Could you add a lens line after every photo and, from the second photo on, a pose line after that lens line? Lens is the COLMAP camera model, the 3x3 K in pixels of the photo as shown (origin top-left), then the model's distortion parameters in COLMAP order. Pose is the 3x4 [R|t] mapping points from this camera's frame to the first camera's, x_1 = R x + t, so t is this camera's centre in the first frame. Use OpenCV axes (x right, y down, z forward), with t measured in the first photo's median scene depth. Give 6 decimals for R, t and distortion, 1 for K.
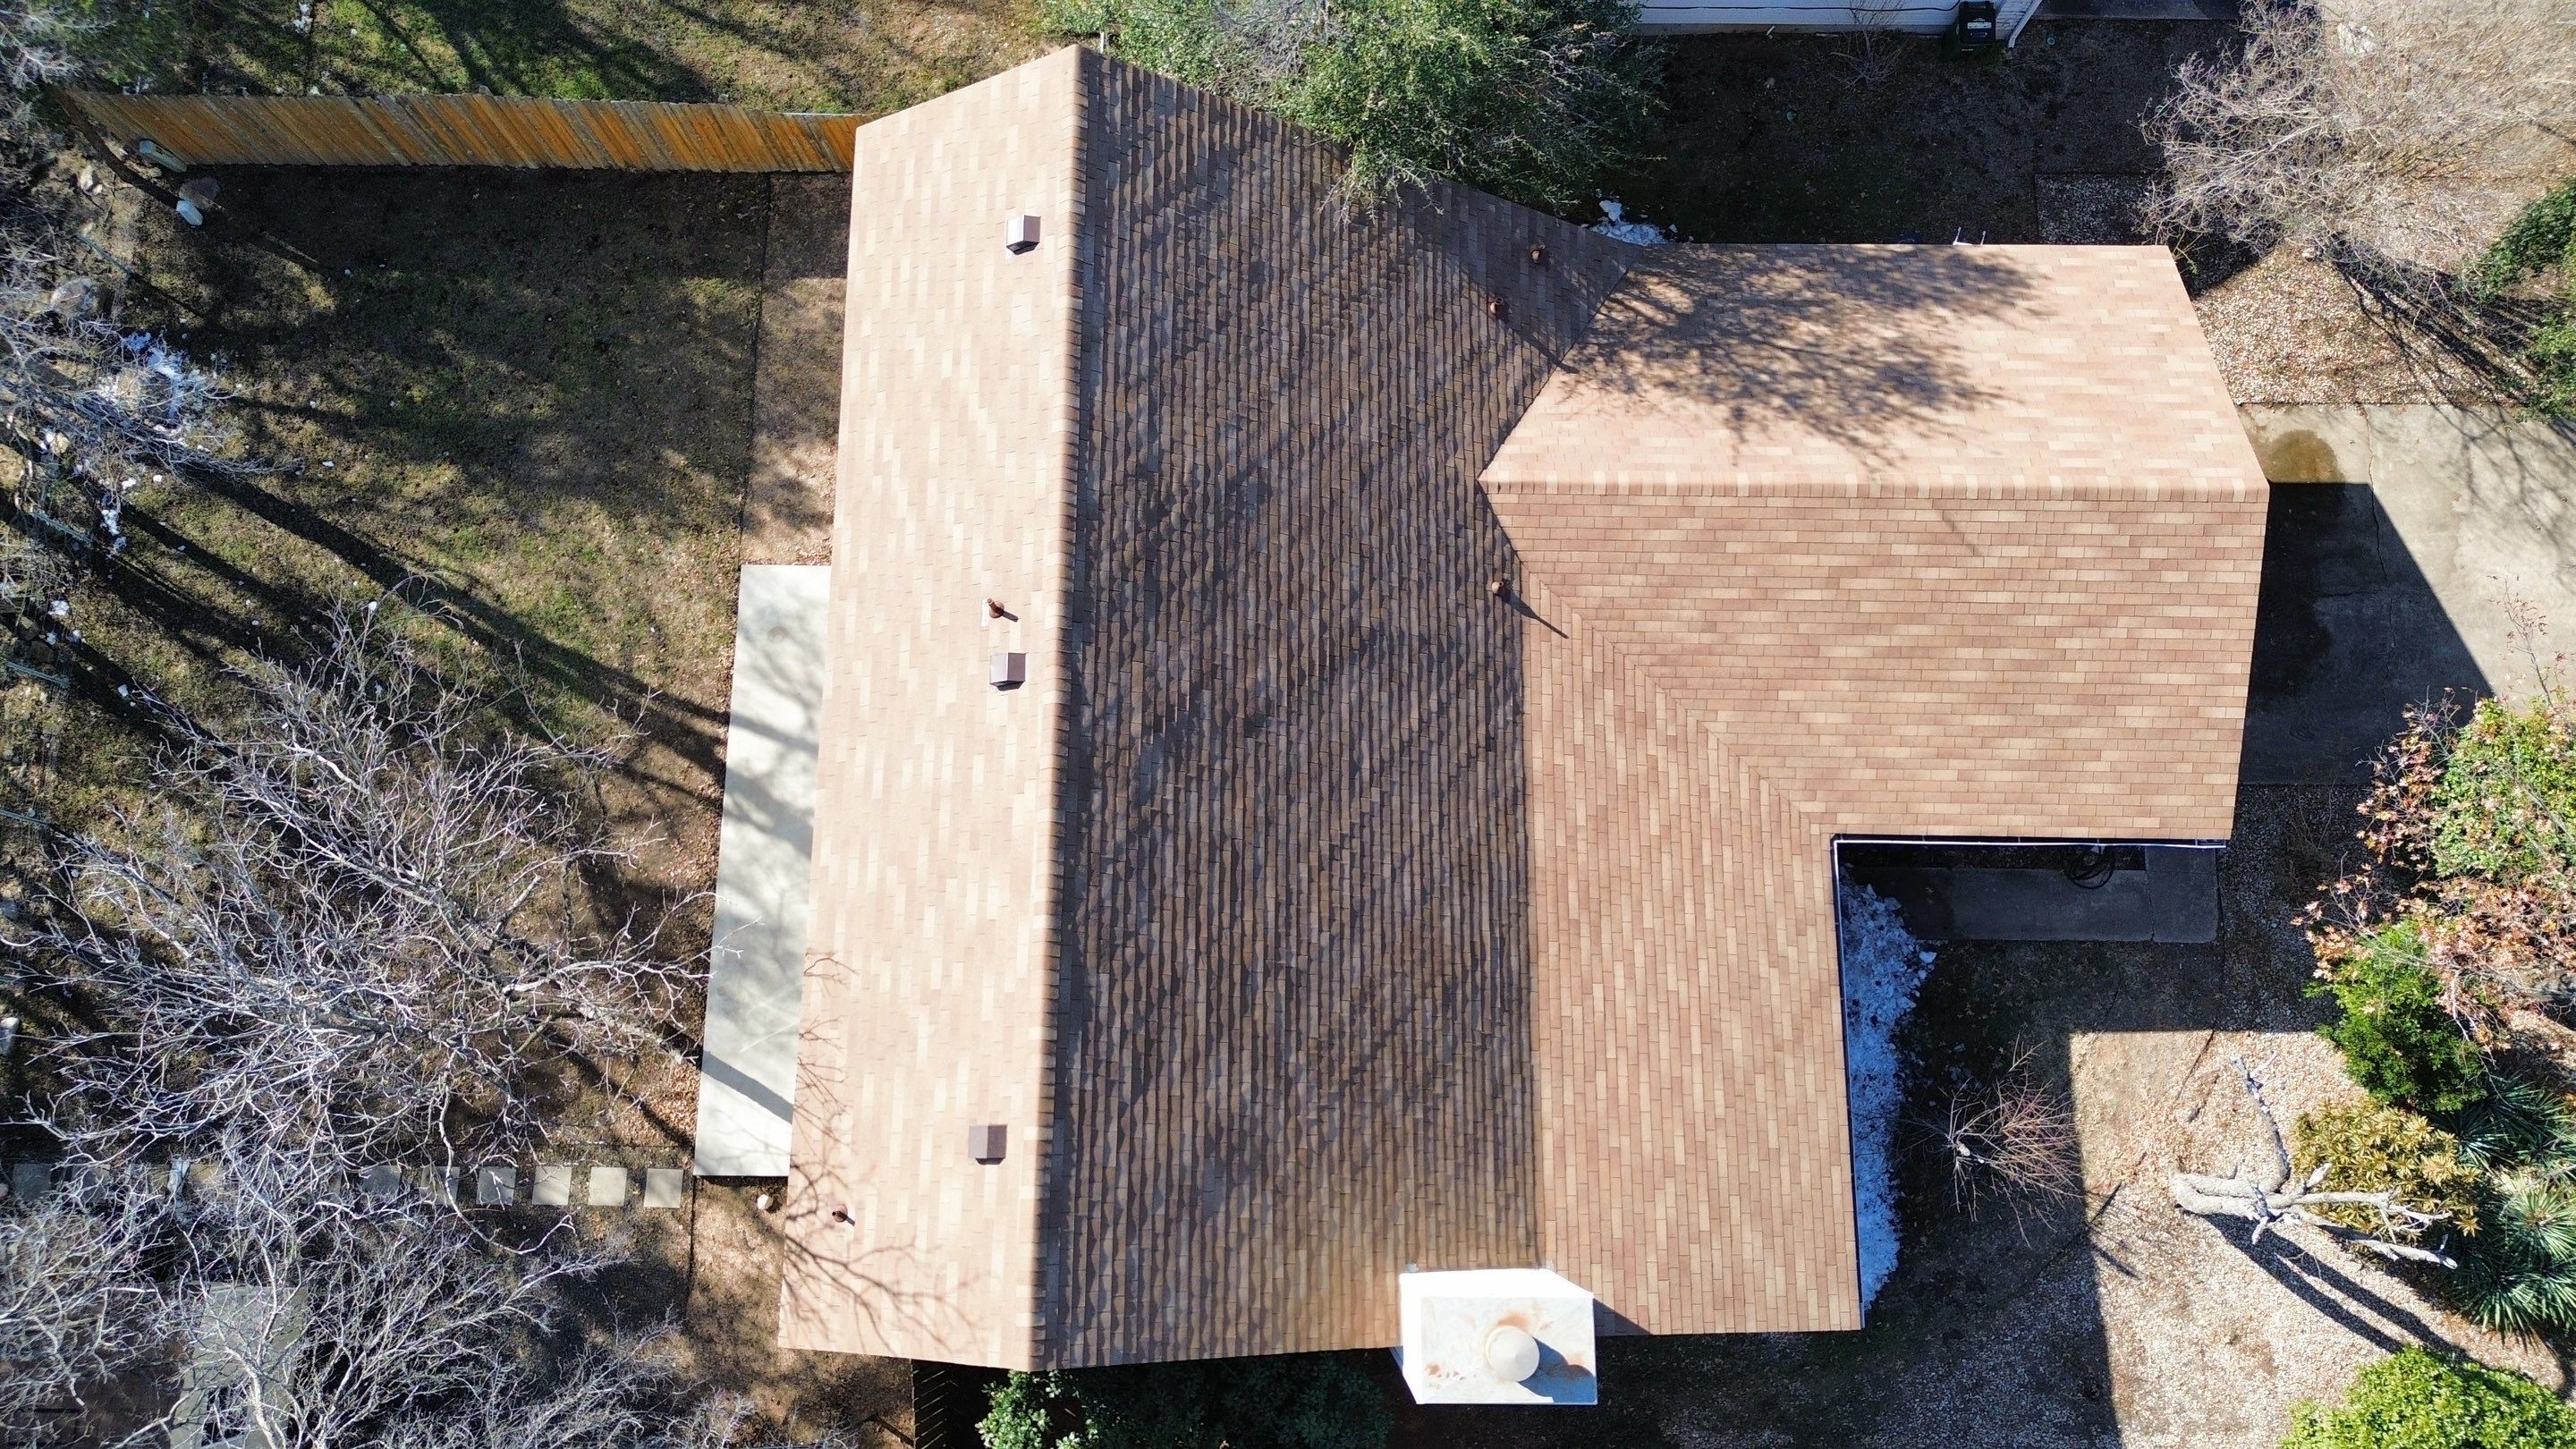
lens RADIAL K [[1808.9, 0, 1281.2], [0, 1808.9, 715.6], [0, 0, 1]] dist [0.088252, -0.091844]
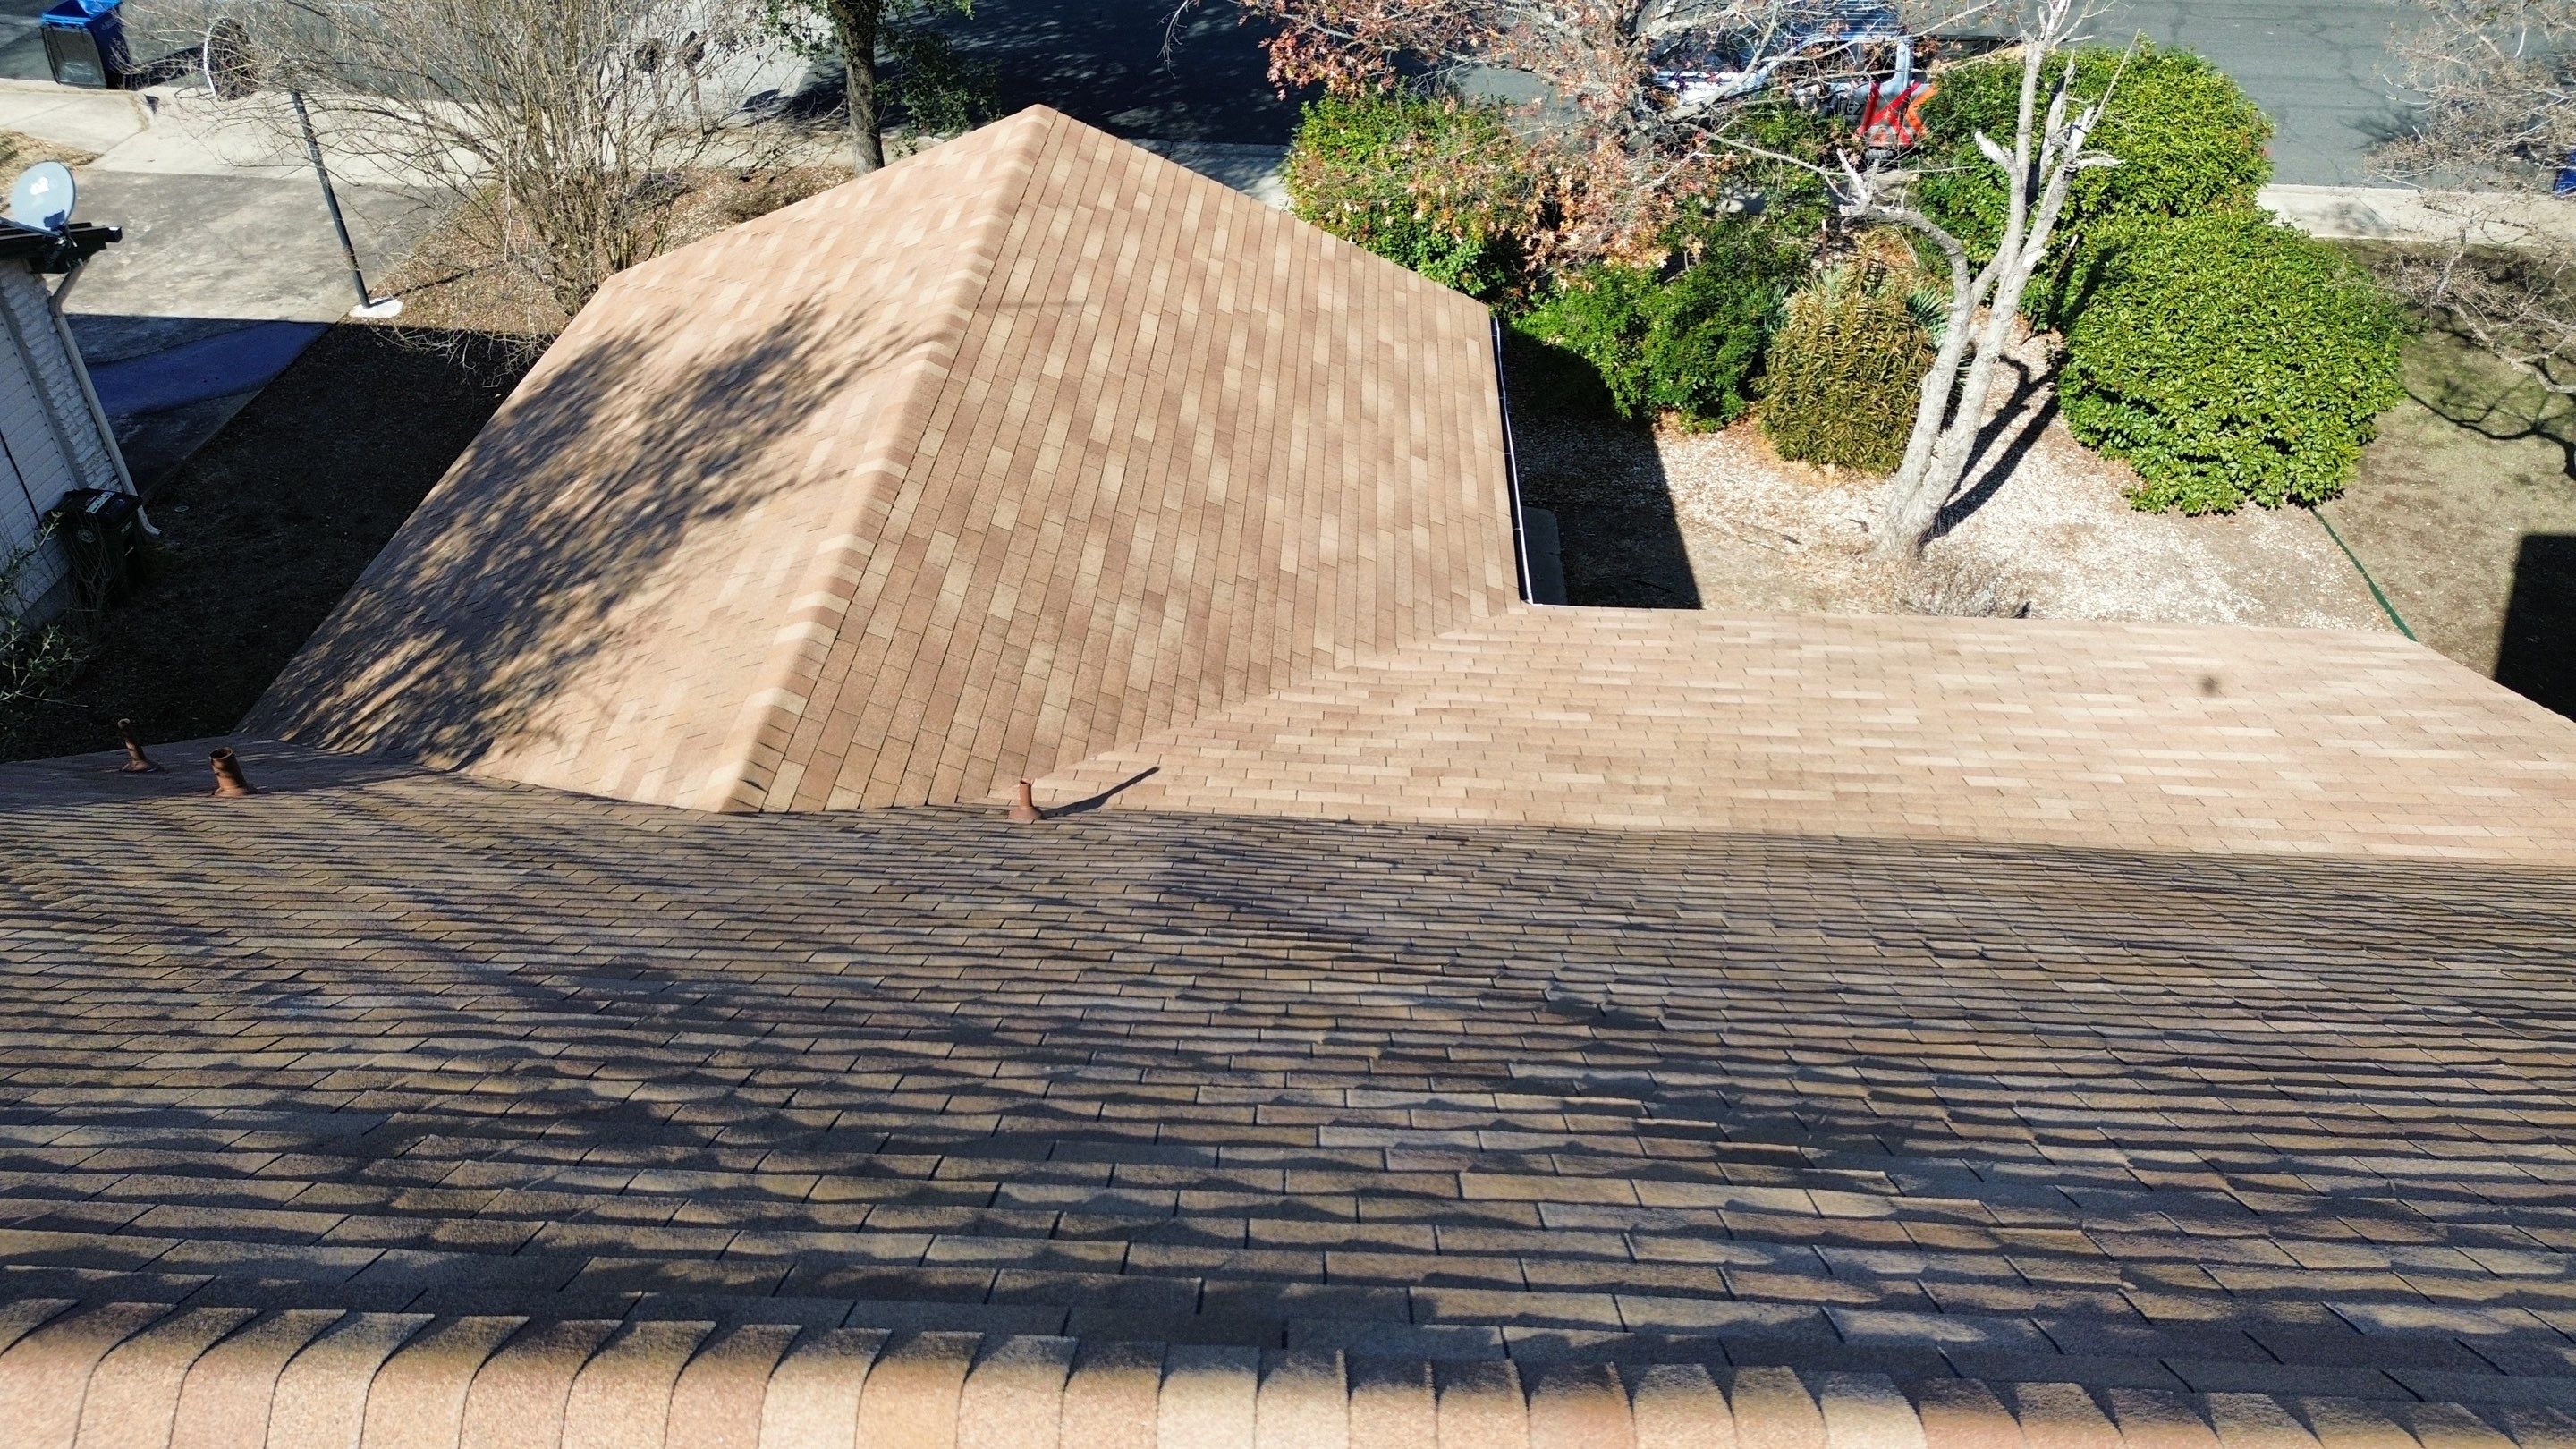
lens RADIAL K [[1808.9, 0, 1284.6], [0, 1808.9, 718.0], [0, 0, 1]] dist [0.088252, -0.091844]
pose [[0.030630, -0.606501, 0.794493, -0.170472], [0.970692, 0.207607, 0.121061, -0.068230], [-0.238366, 0.767500, 0.595085, 0.743253]]
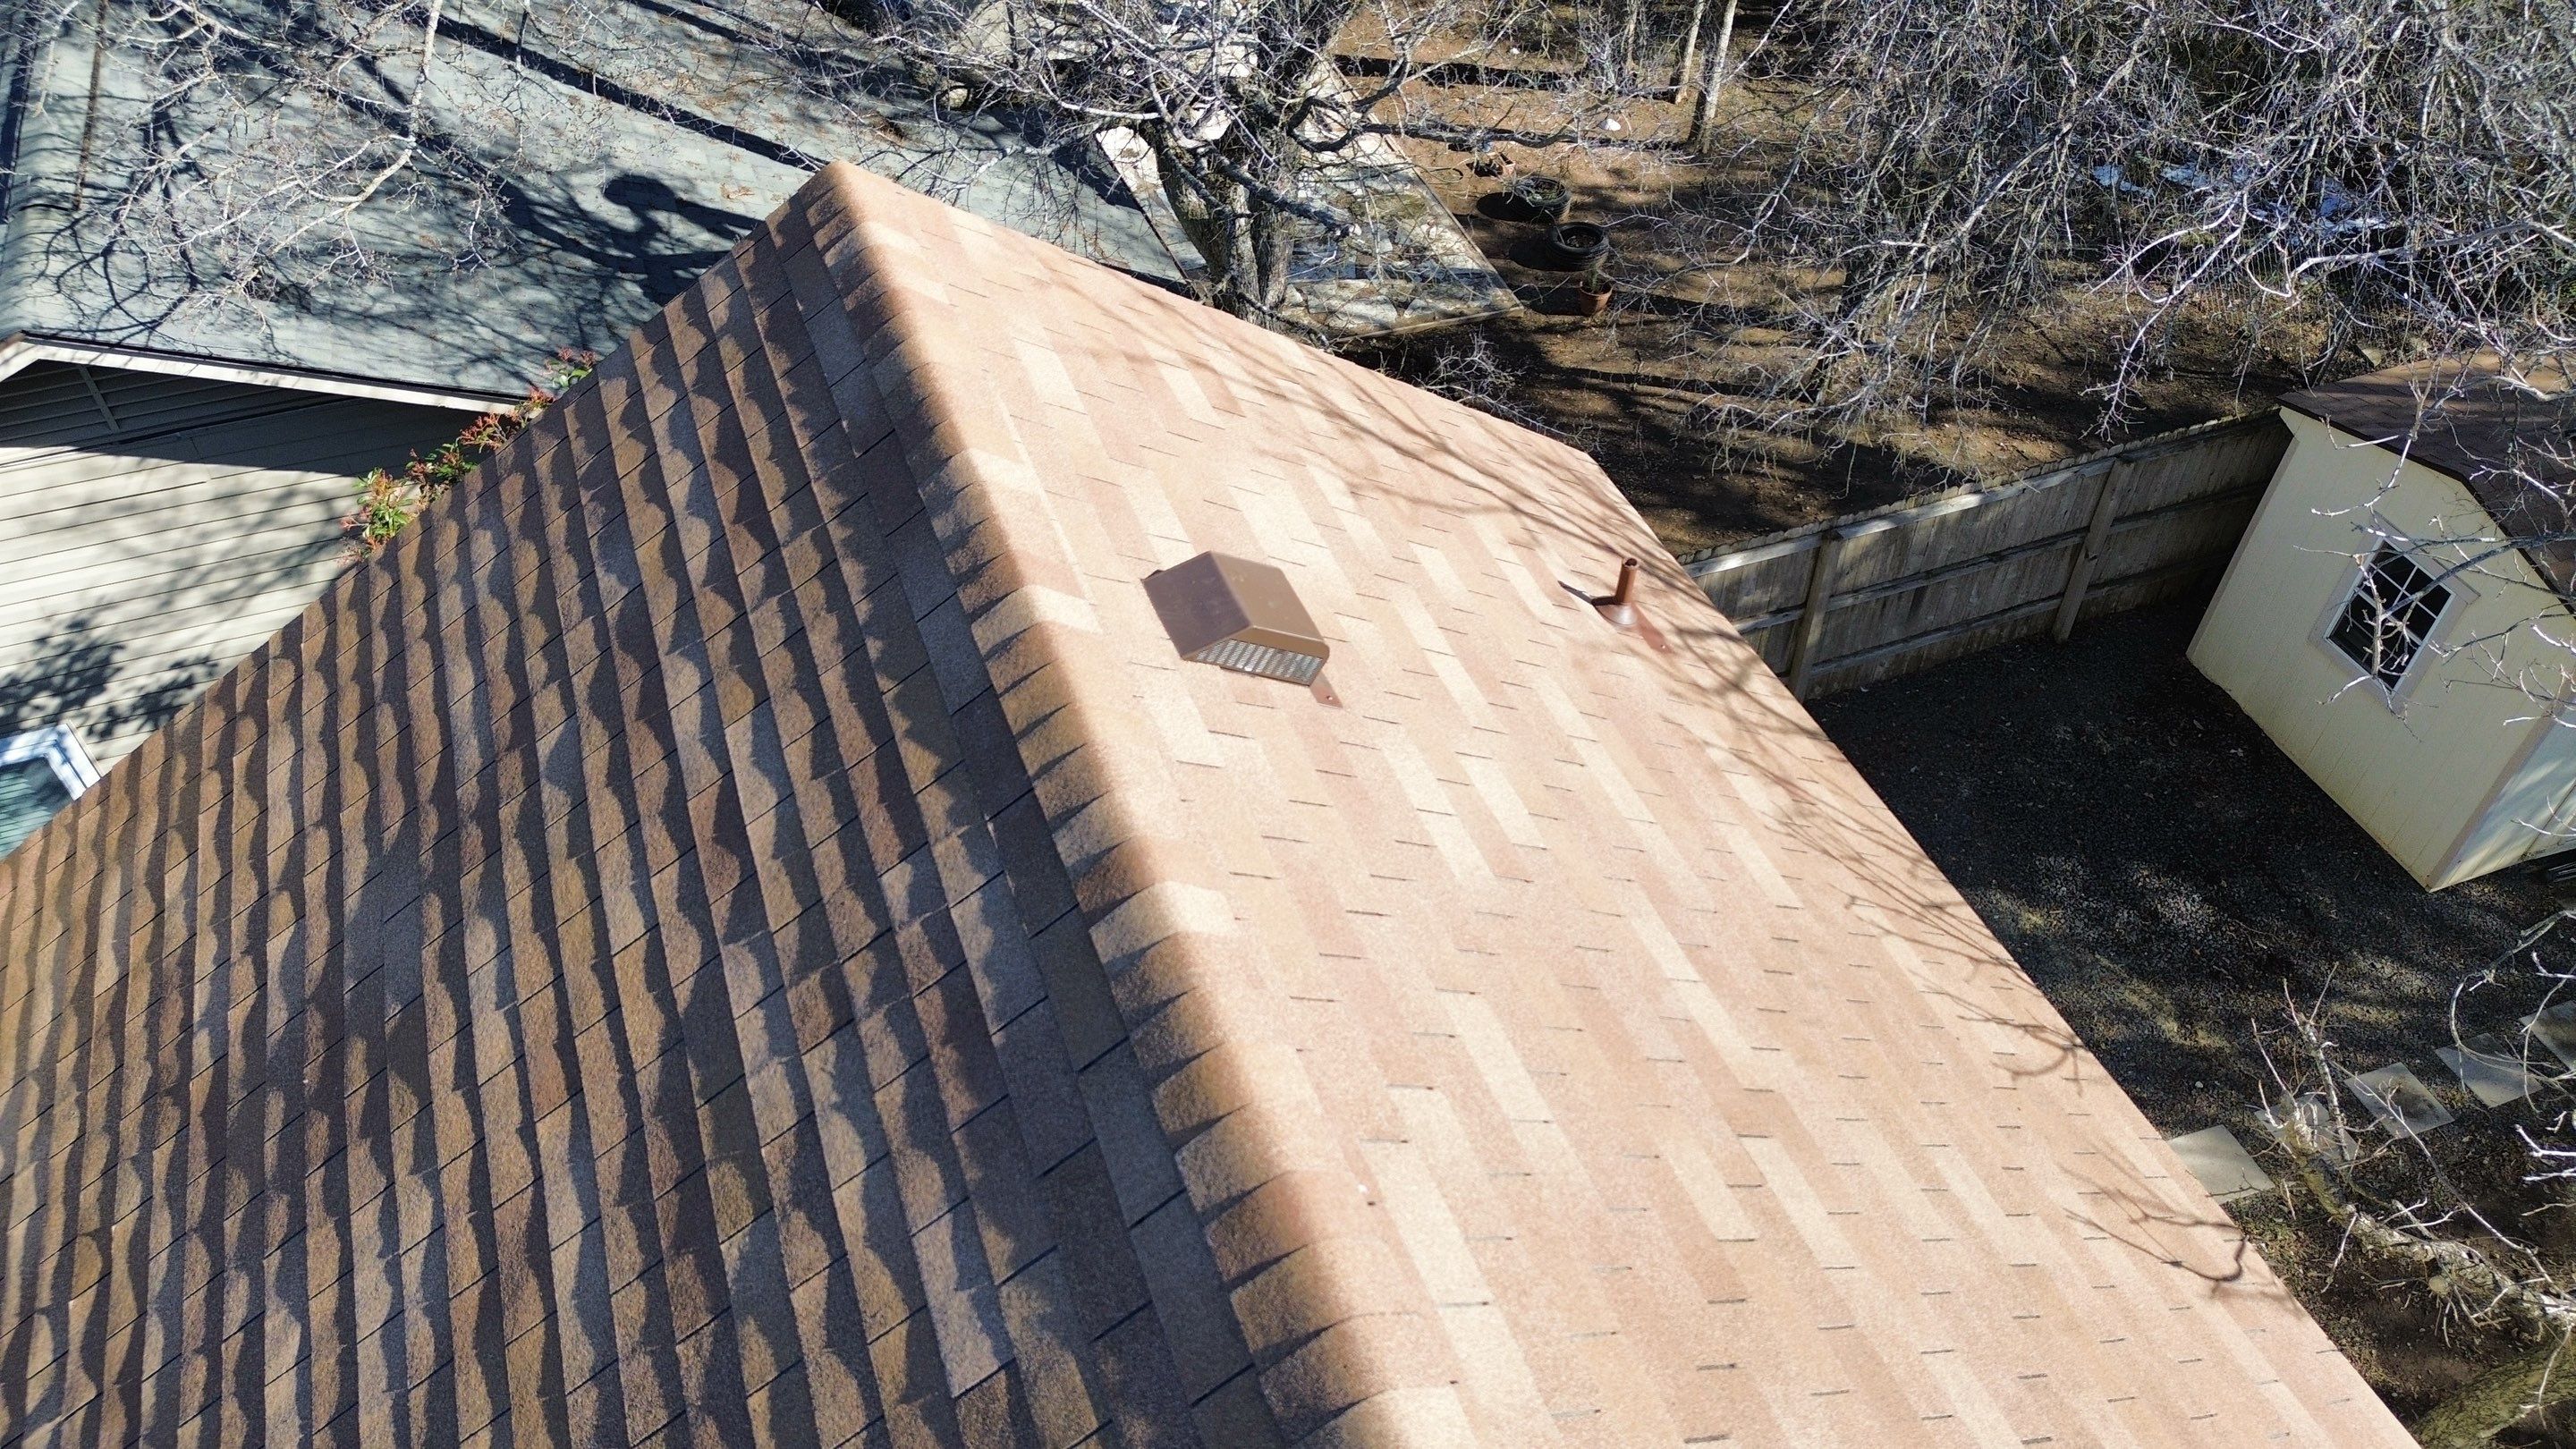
lens RADIAL K [[1808.9, 0, 1288.5], [0, 1808.9, 732.0], [0, 0, 1]] dist [0.088252, -0.091844]
pose [[-0.929797, 0.250472, -0.269707, -0.077351], [-0.362323, -0.493819, 0.790484, 0.019647], [0.064807, 0.832711, 0.549903, 0.703858]]
